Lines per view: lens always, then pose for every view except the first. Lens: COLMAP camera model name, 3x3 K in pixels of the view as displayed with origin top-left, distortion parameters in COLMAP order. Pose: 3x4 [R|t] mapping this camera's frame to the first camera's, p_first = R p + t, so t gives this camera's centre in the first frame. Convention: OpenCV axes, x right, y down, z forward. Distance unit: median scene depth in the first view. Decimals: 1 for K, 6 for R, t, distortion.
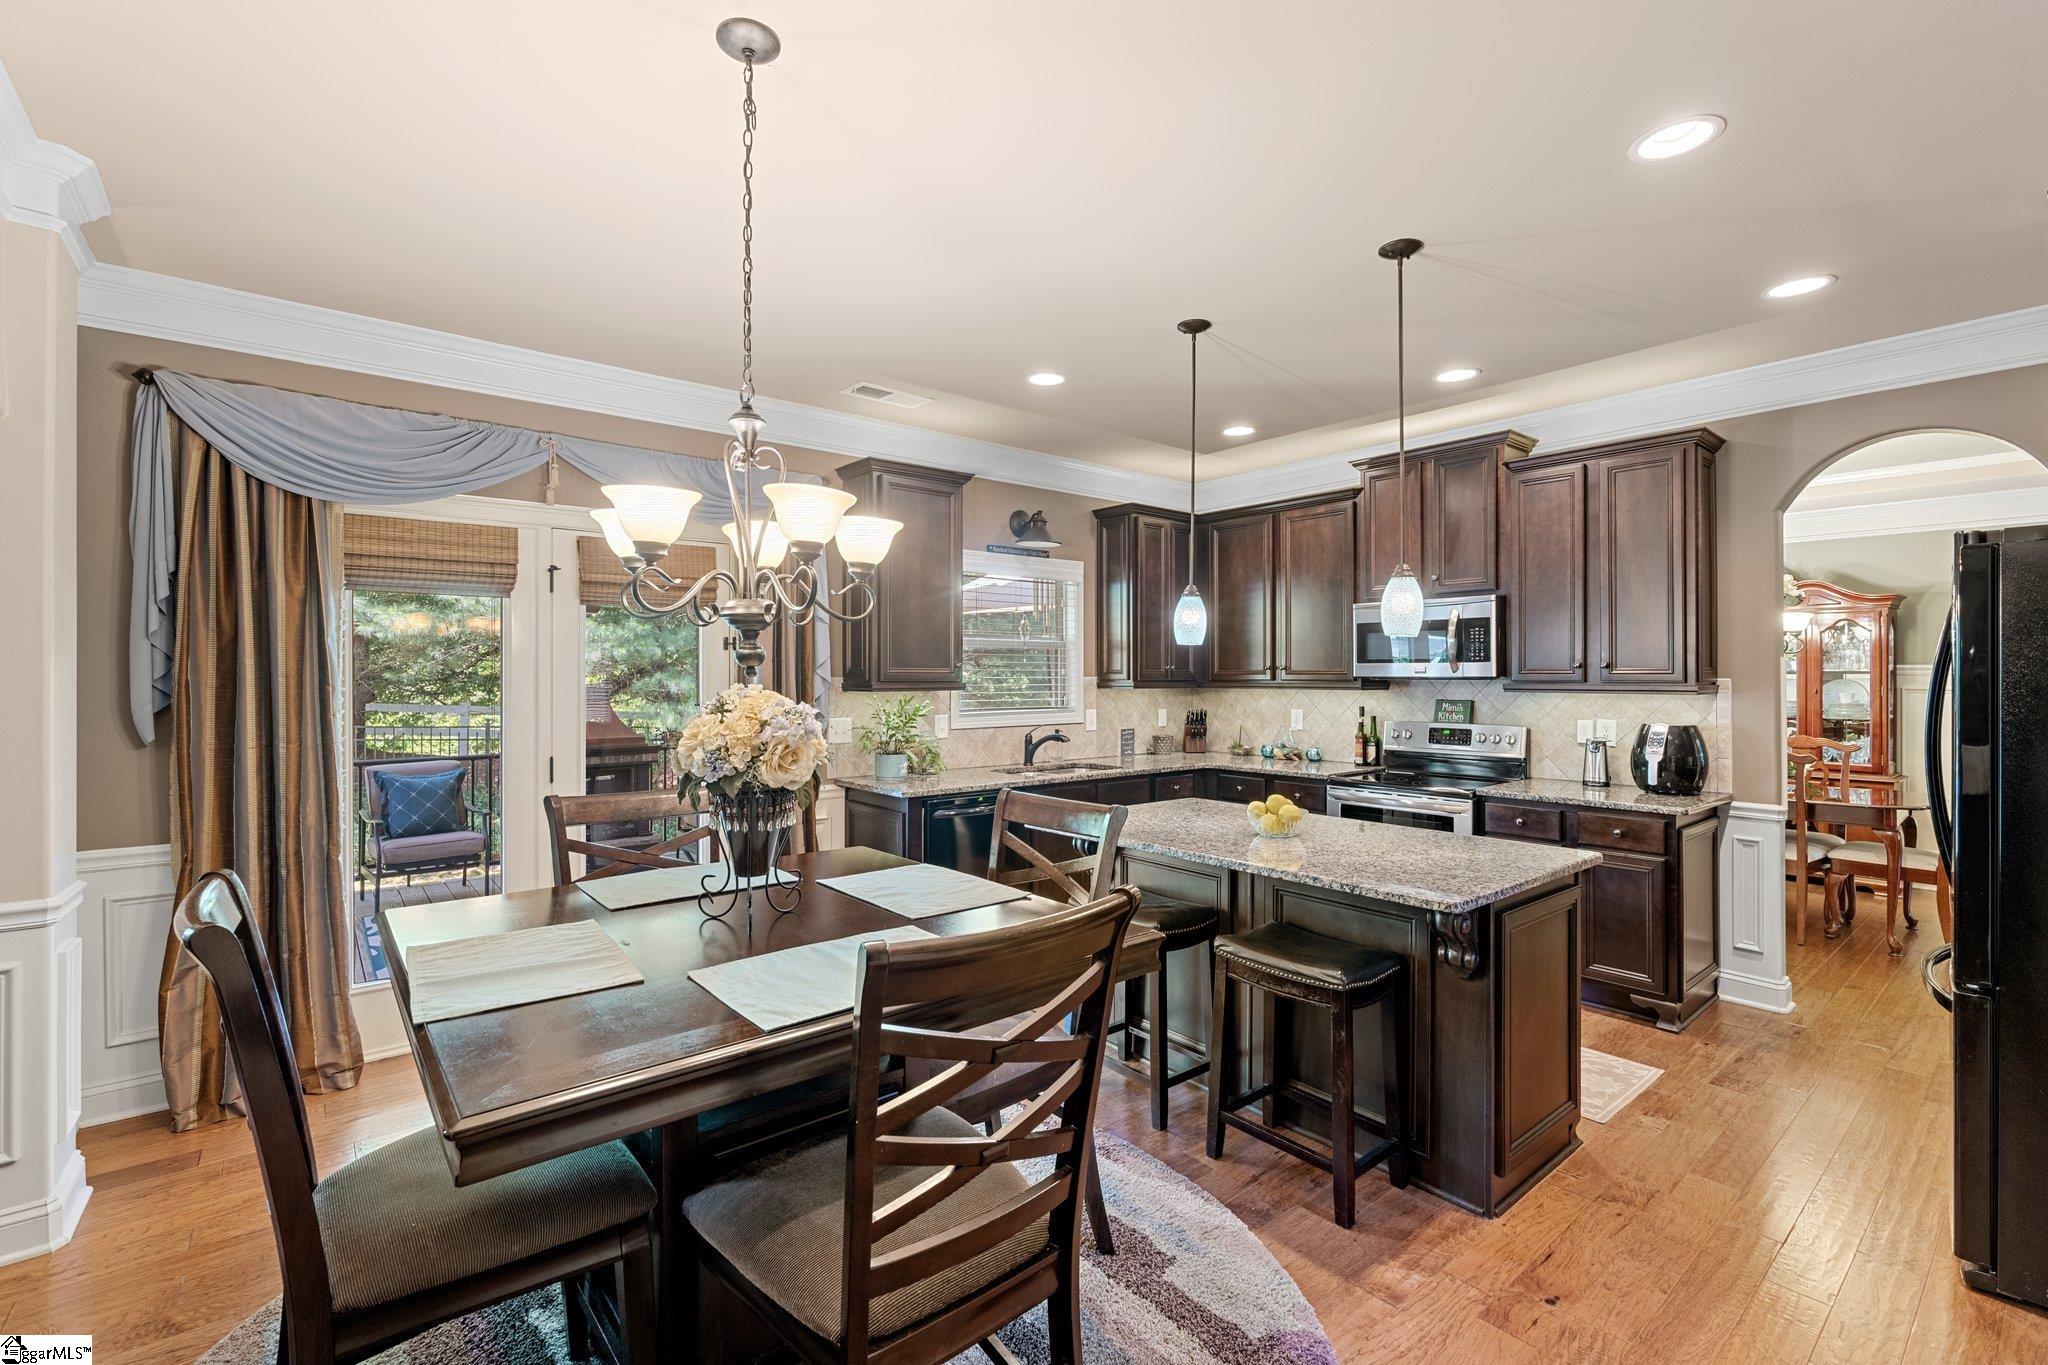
lens RADIAL K [[894.5, 0, 1013.8], [0, 894.5, 671.5], [0, 0, 1]] dist [-0.007348, 0.000487]
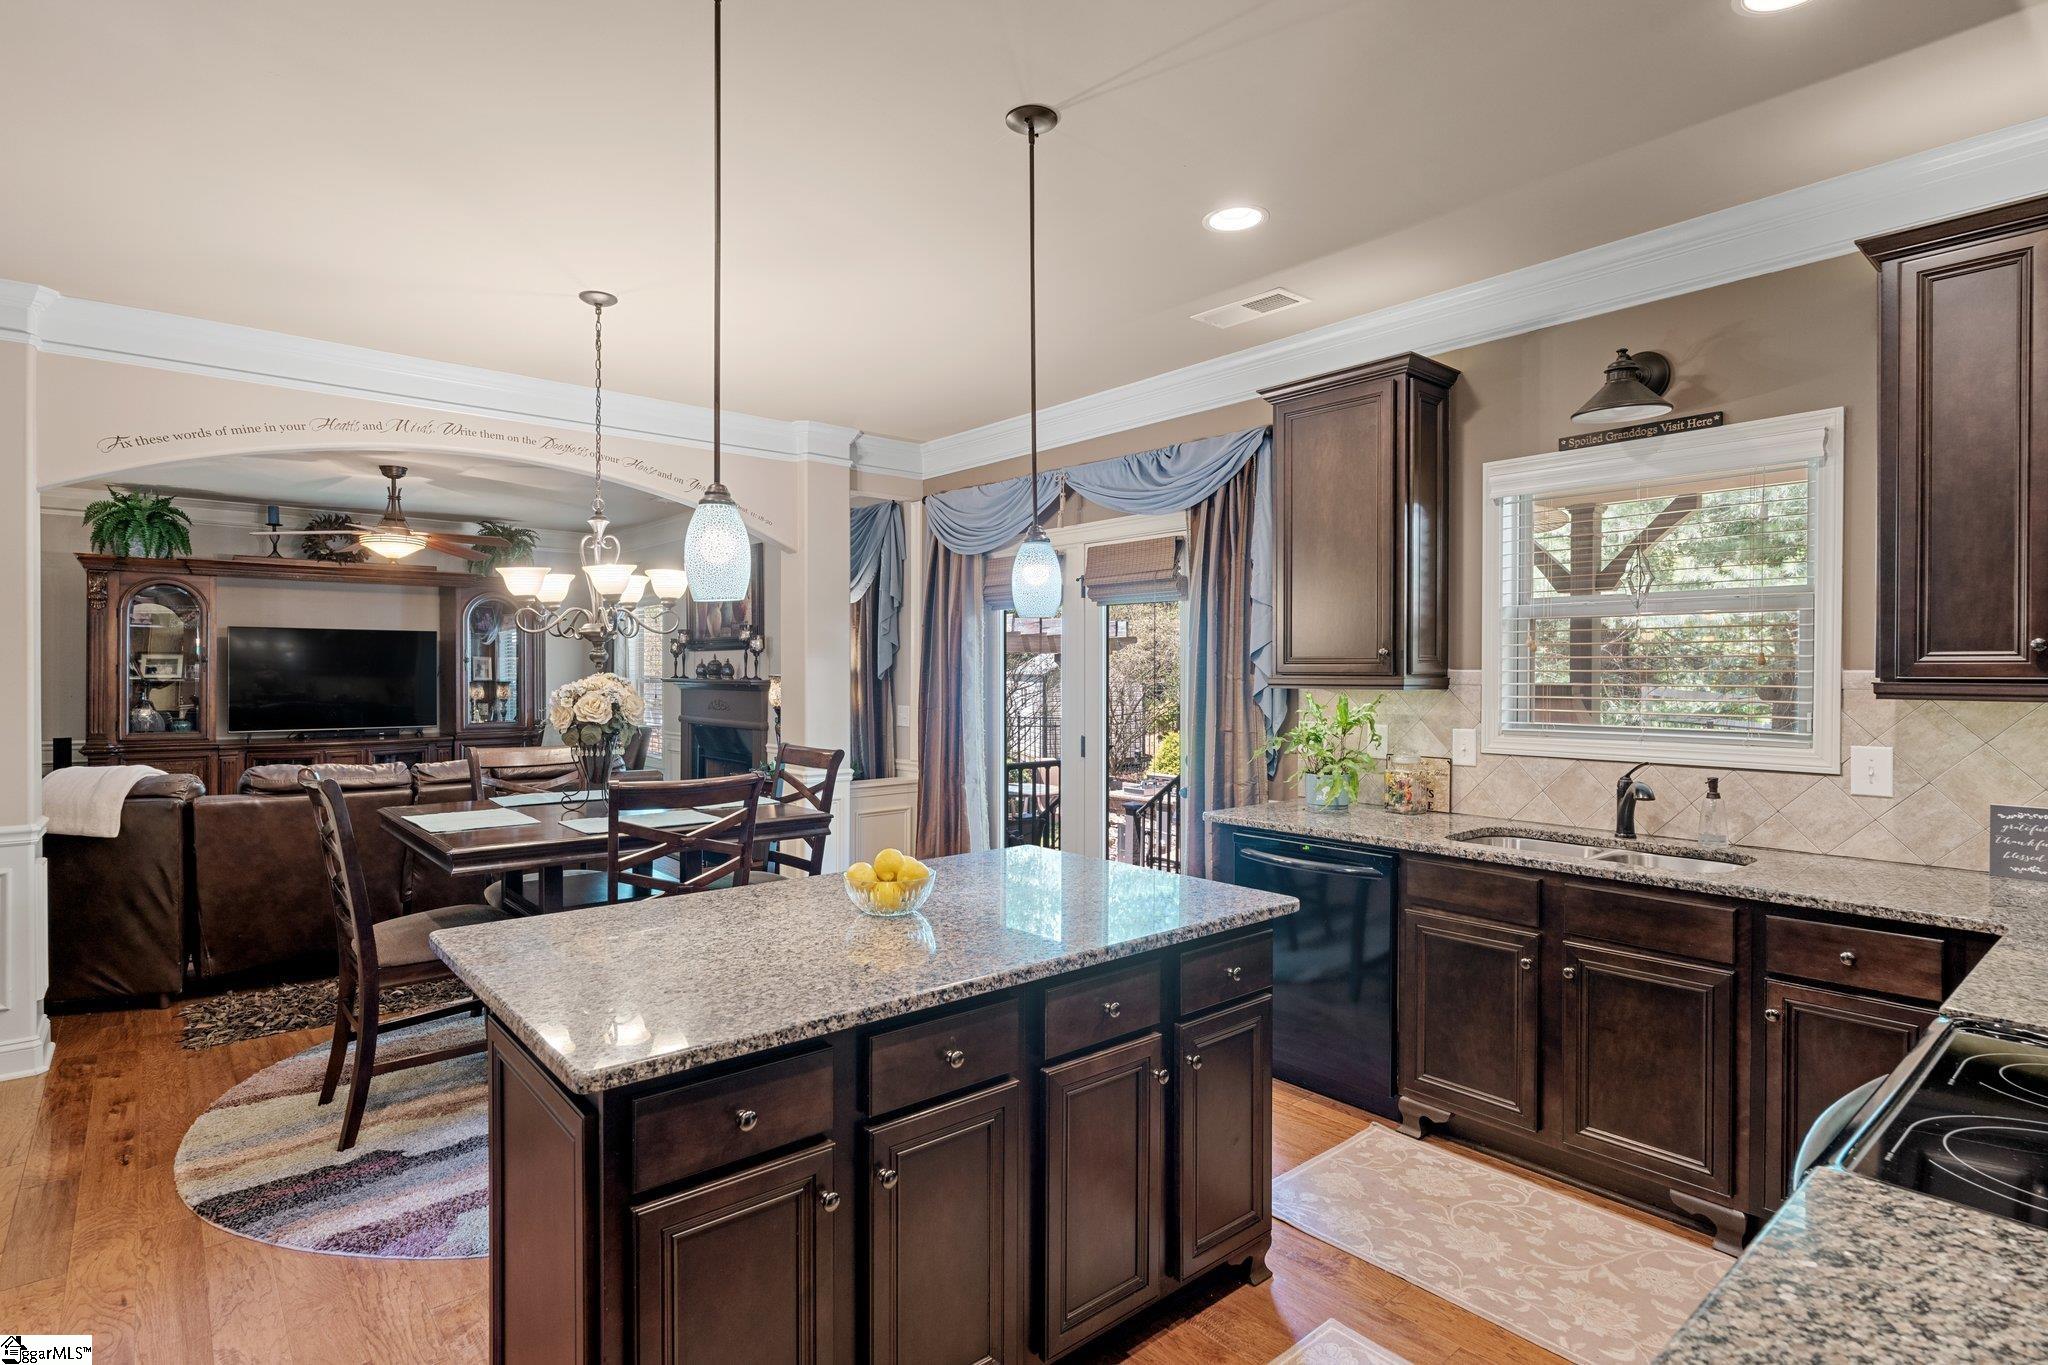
lens RADIAL K [[1026.4, 0, 1028.1], [0, 1026.4, 683.0], [0, 0, 1]] dist [-0.003767, 0.000887]
pose [[0.027464, 0.014397, -0.999519, 0.698887], [0.004977, 0.999882, 0.014539, 0.004132], [0.999610, -0.005374, 0.027389, 0.724578]]
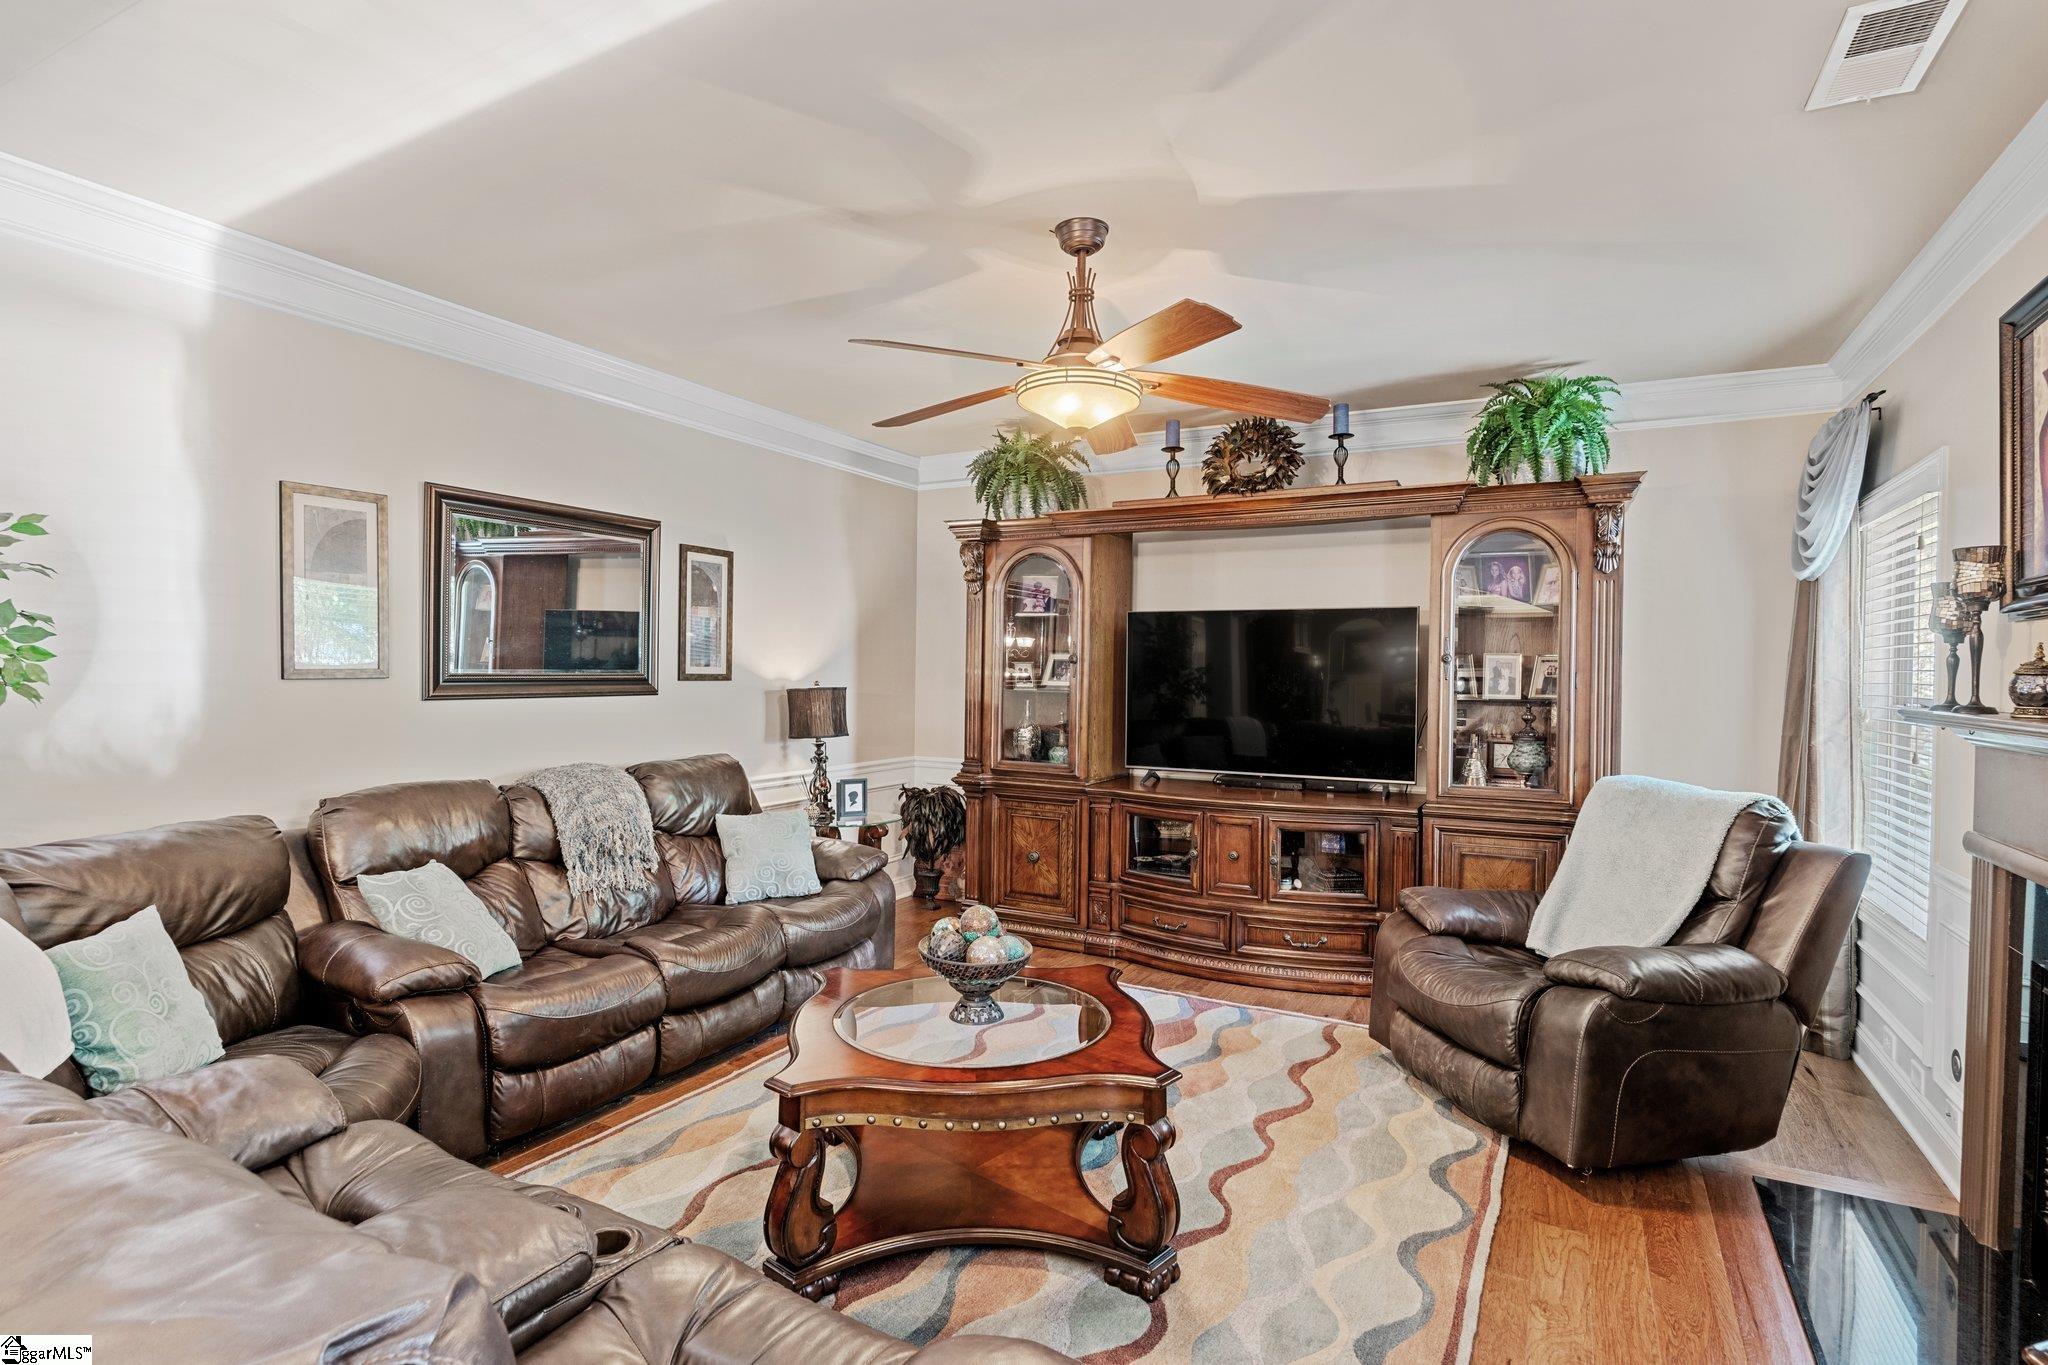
lens RADIAL K [[1026.4, 0, 1025.9], [0, 1026.4, 685.7], [0, 0, 1]] dist [-0.003767, 0.000887]
pose [[-0.920088, -0.000325, -0.391712, -0.518183], [-0.003332, 0.999970, 0.006995, 0.003794], [0.391698, 0.007741, -0.920061, 0.456491]]
